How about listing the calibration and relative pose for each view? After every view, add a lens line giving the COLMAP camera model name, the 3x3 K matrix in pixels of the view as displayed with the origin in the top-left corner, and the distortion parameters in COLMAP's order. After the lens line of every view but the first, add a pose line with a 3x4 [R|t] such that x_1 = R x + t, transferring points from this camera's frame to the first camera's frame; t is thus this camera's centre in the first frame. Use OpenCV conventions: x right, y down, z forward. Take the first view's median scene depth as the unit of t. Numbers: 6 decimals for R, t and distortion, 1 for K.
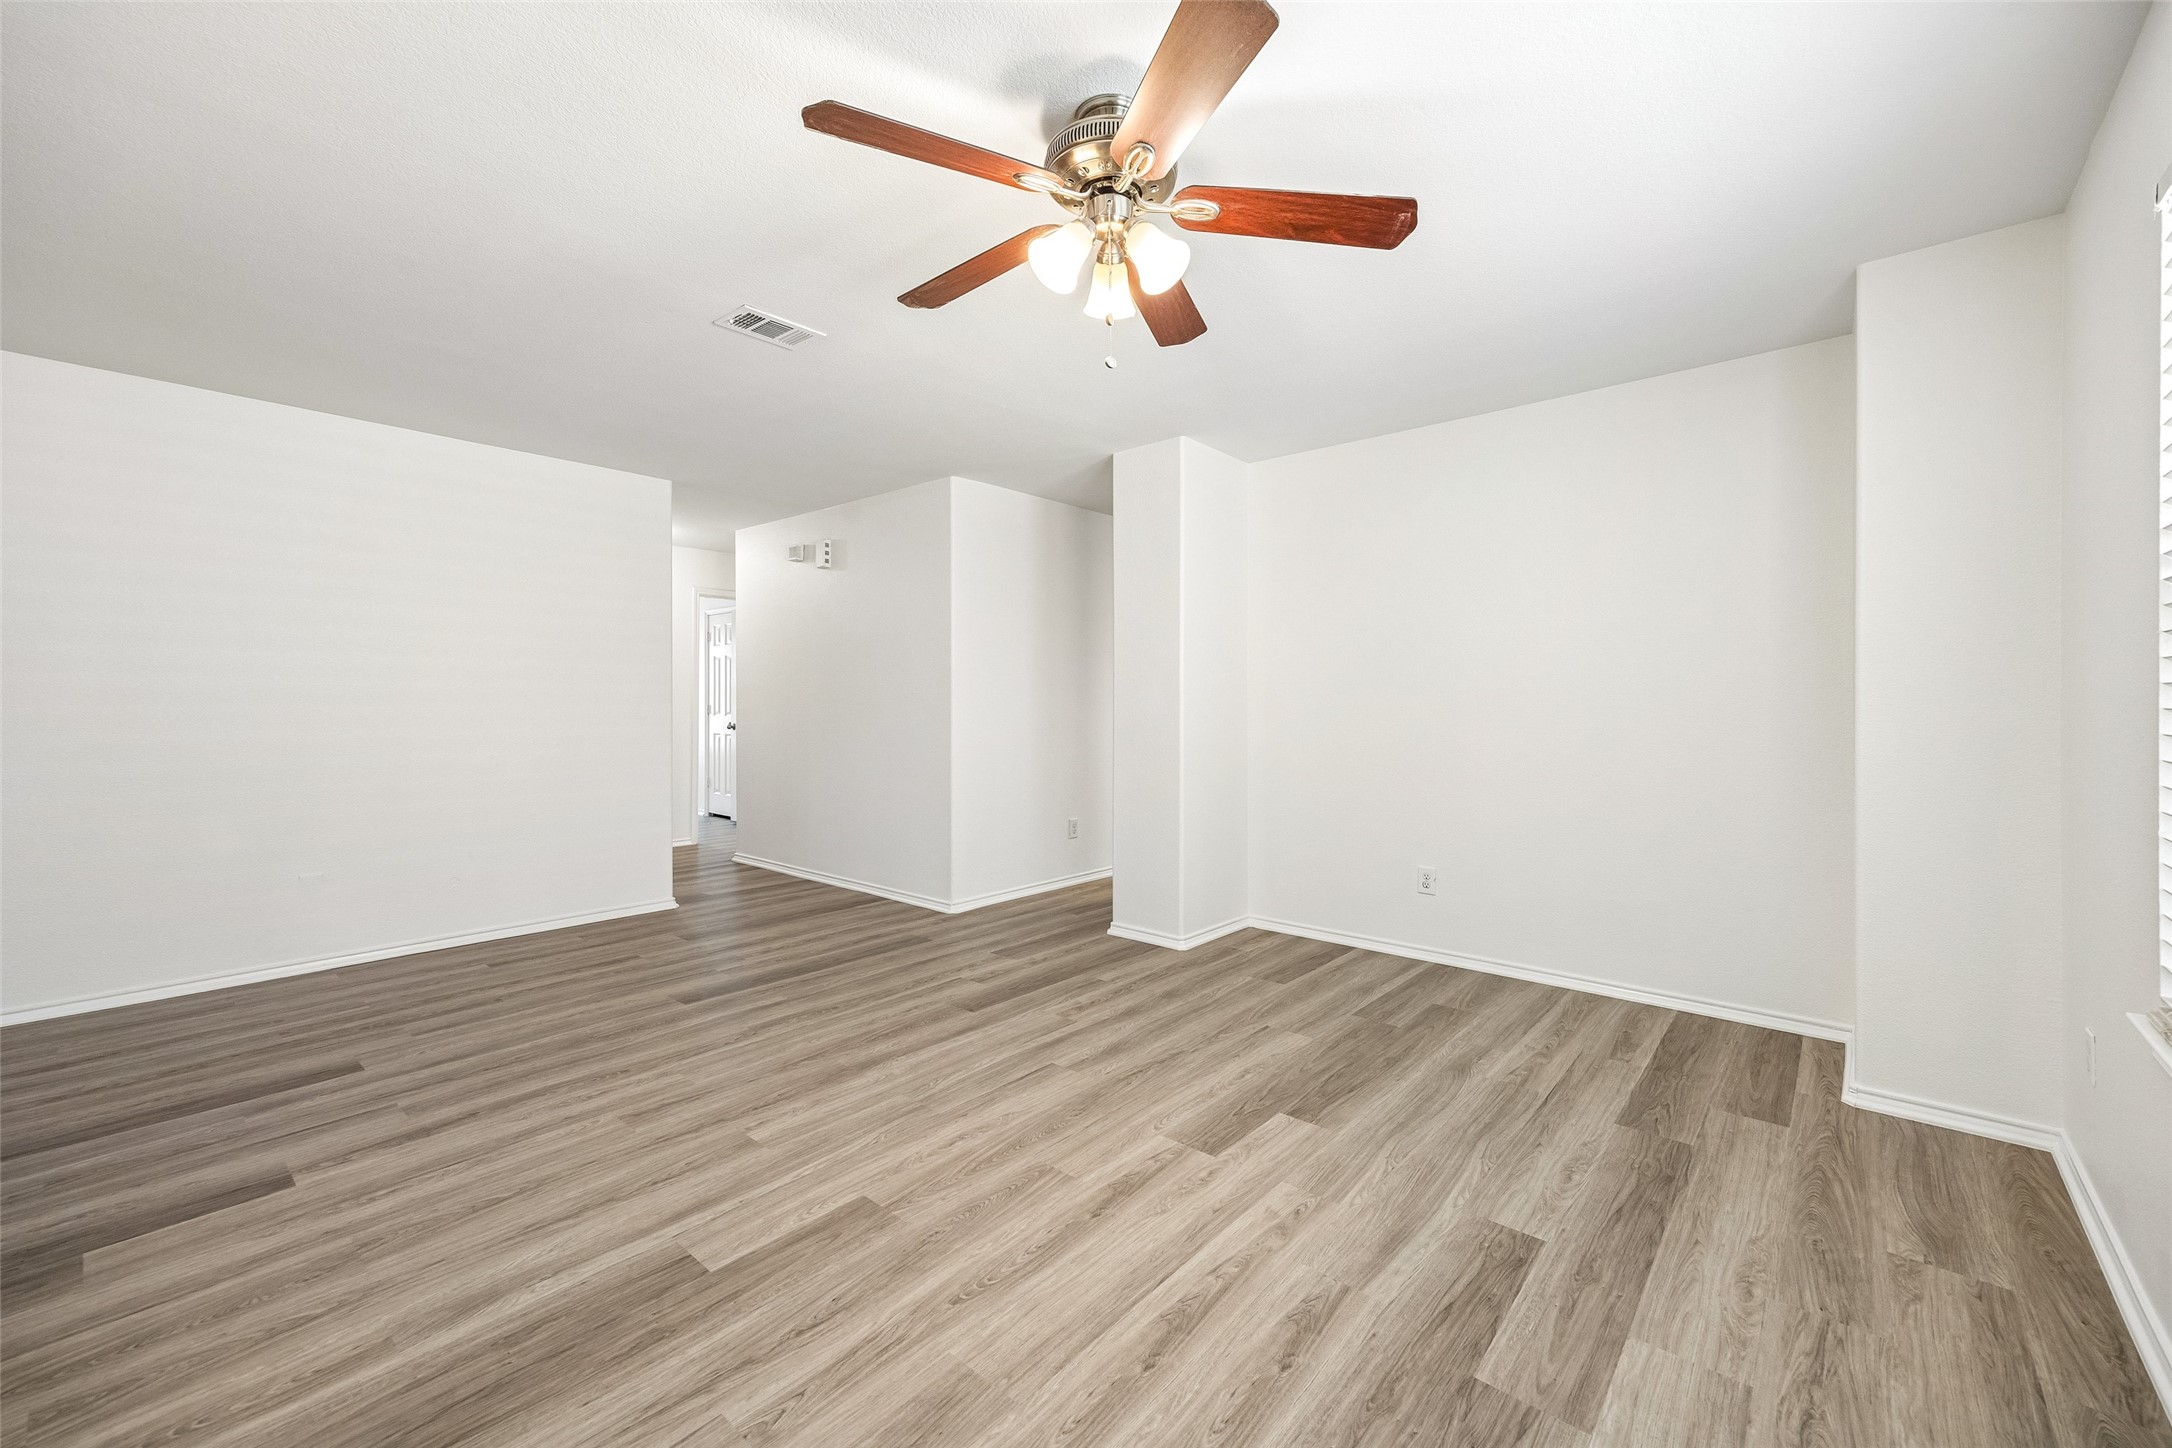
lens RADIAL K [[877.1, 0, 1082.8], [0, 877.1, 713.2], [0, 0, 1]] dist [0.008622, -0.000135]
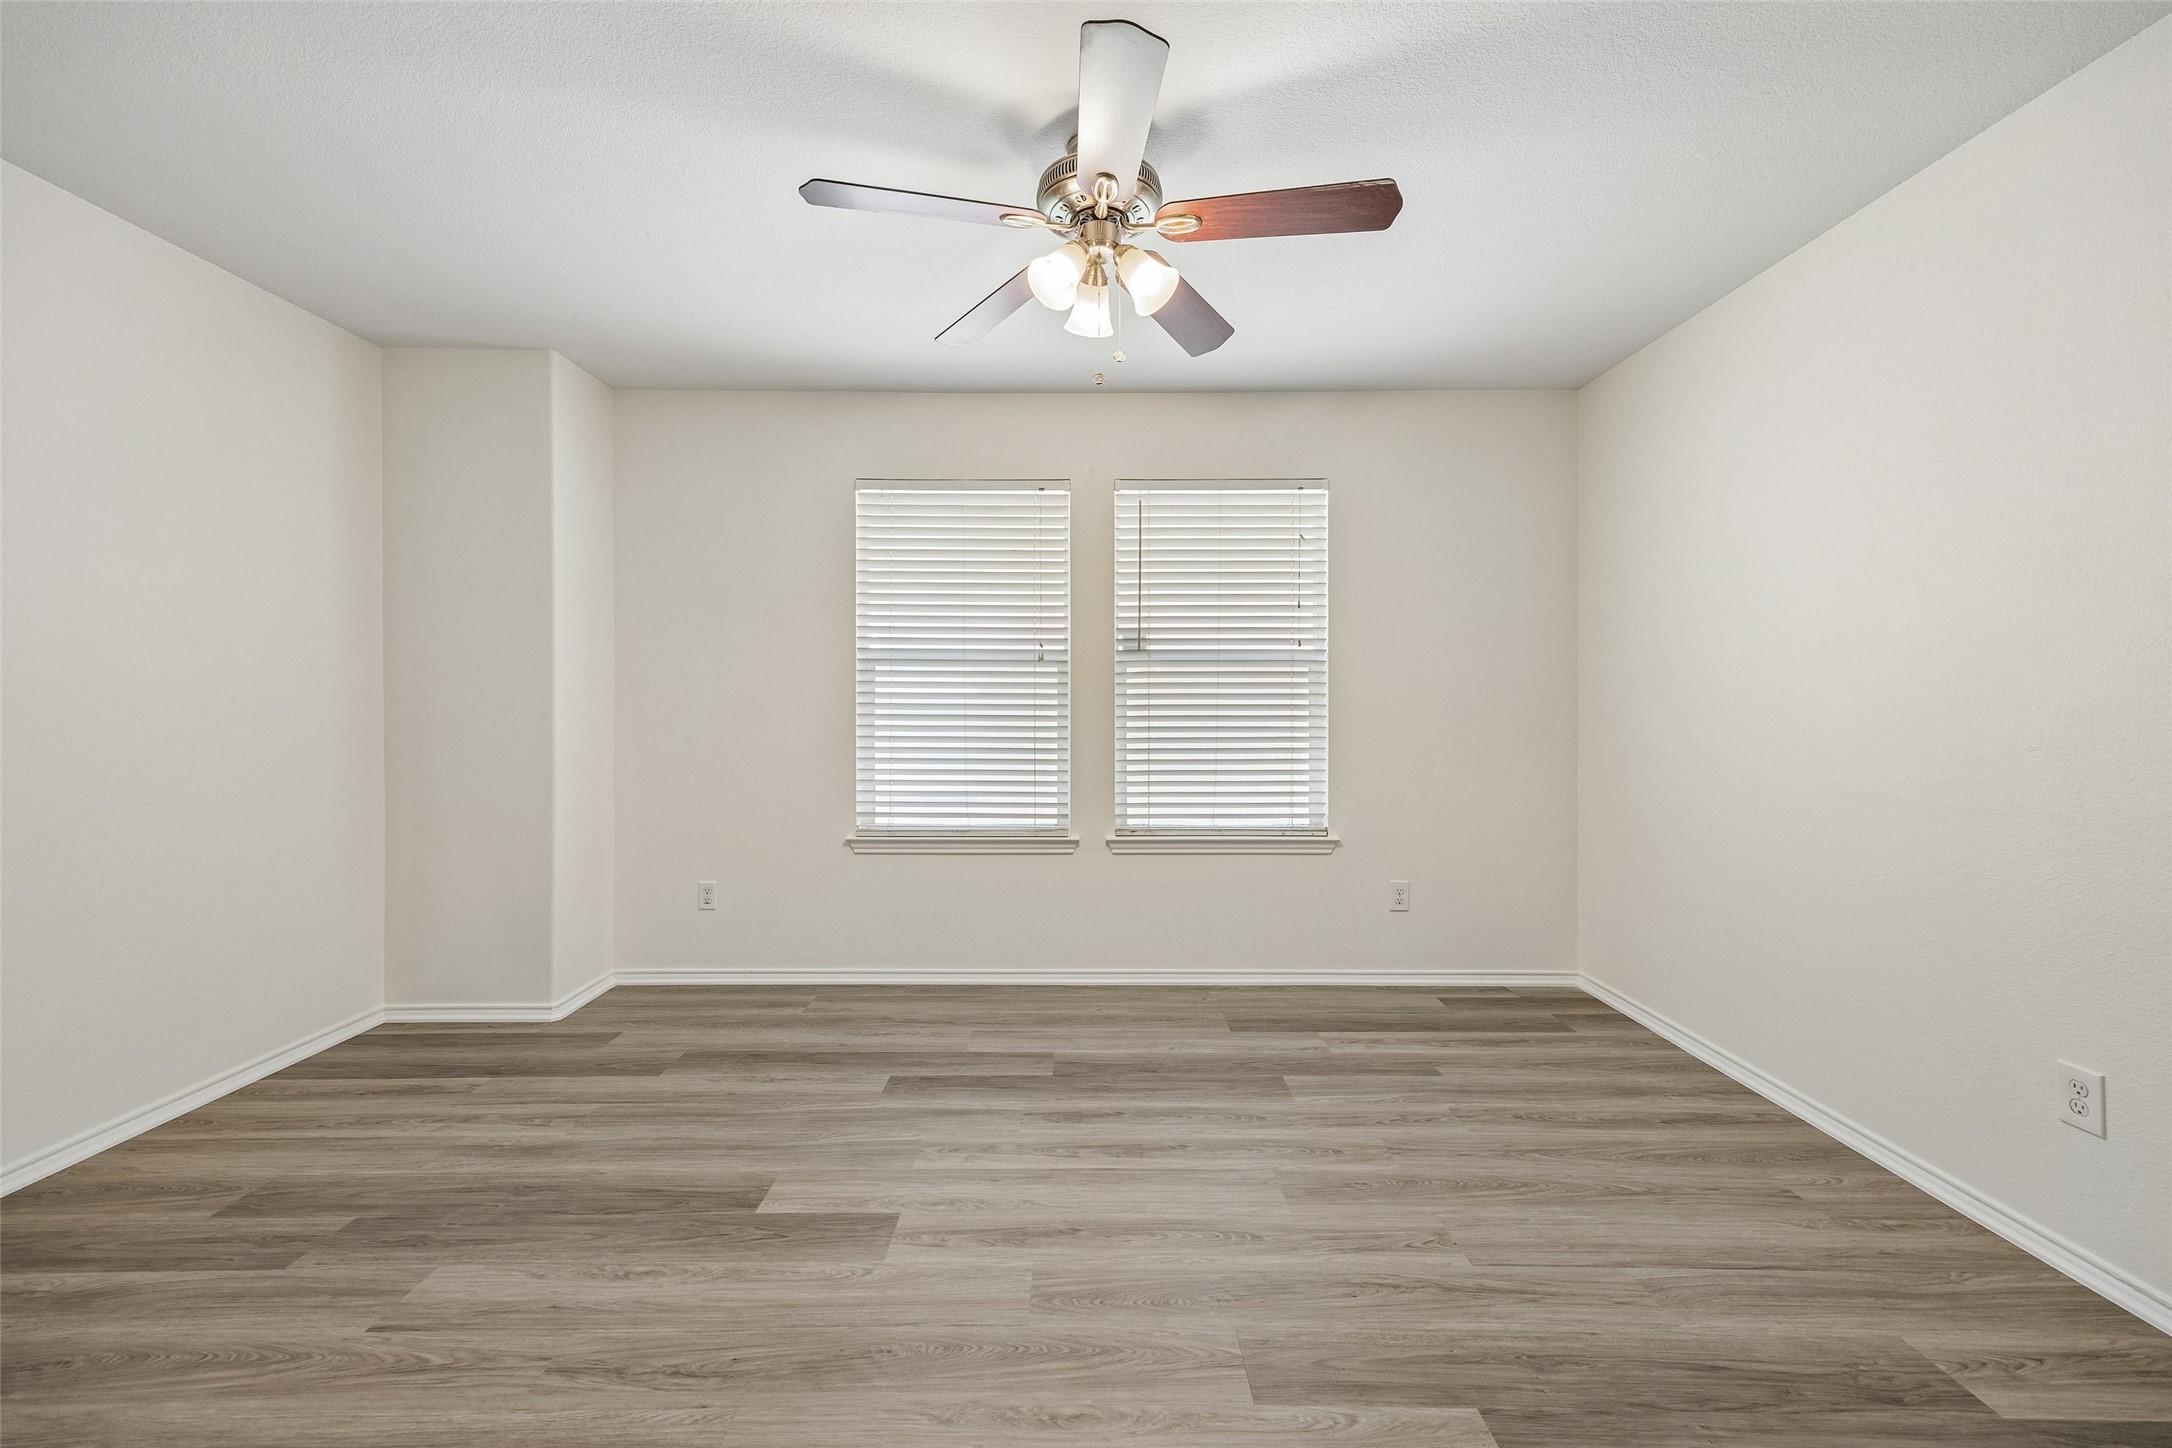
lens RADIAL K [[877.1, 0, 1079.2], [0, 877.1, 726.5], [0, 0, 1]] dist [0.008622, -0.000135]
pose [[-0.662746, -0.024599, 0.748440, -0.661209], [0.004679, 0.999305, 0.036988, -0.016938], [-0.748829, 0.028016, -0.662170, 1.536989]]
